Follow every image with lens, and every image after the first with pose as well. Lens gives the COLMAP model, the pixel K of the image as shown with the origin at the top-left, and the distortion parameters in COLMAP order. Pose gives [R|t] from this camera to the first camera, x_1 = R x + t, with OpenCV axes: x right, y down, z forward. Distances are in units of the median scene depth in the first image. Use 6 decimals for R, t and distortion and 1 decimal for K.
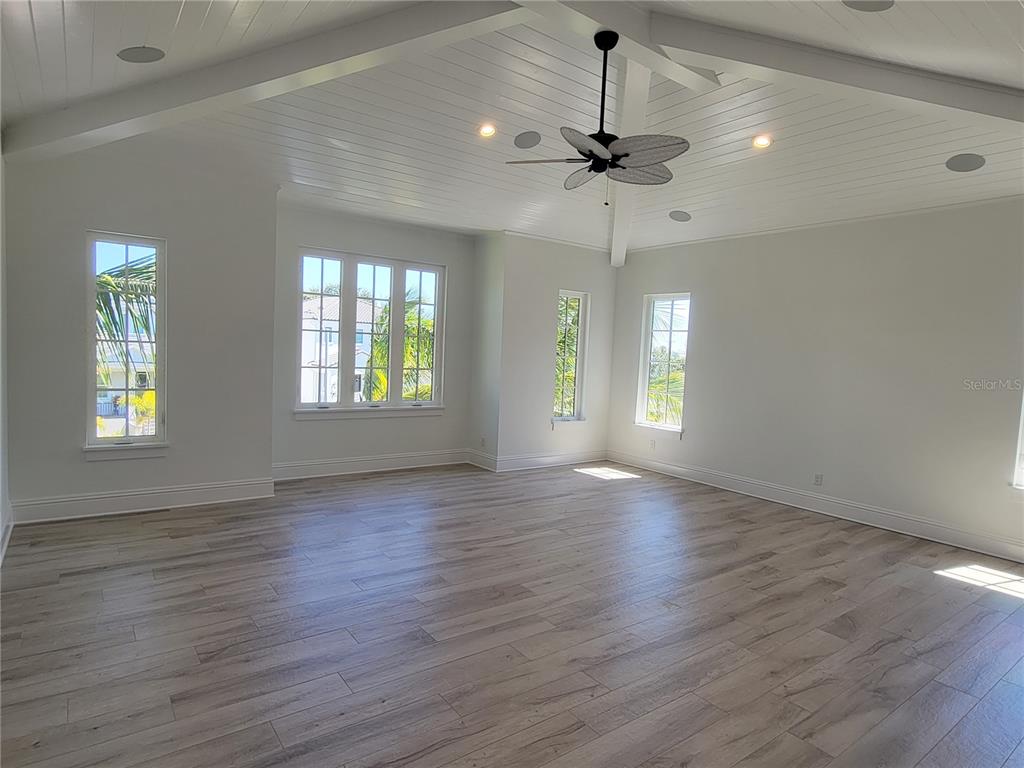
lens RADIAL K [[586.5, 0, 512.0], [0, 586.5, 384.0], [0, 0, 1]] dist [-0.000990, -0.000321]
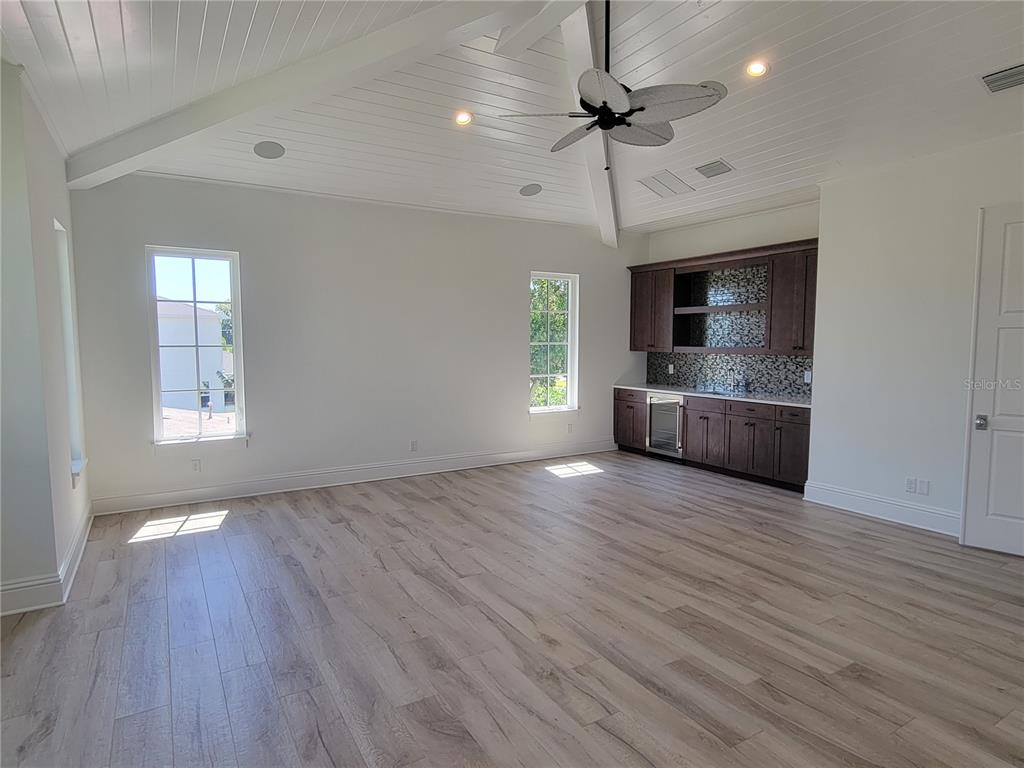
lens RADIAL K [[586.5, 0, 512.0], [0, 586.5, 384.0], [0, 0, 1]] dist [-0.000990, -0.000321]
pose [[0.096690, -0.122337, 0.987767, -0.497330], [0.065468, 0.991050, 0.116336, -0.061438], [-0.993159, 0.053418, 0.103834, 0.679430]]
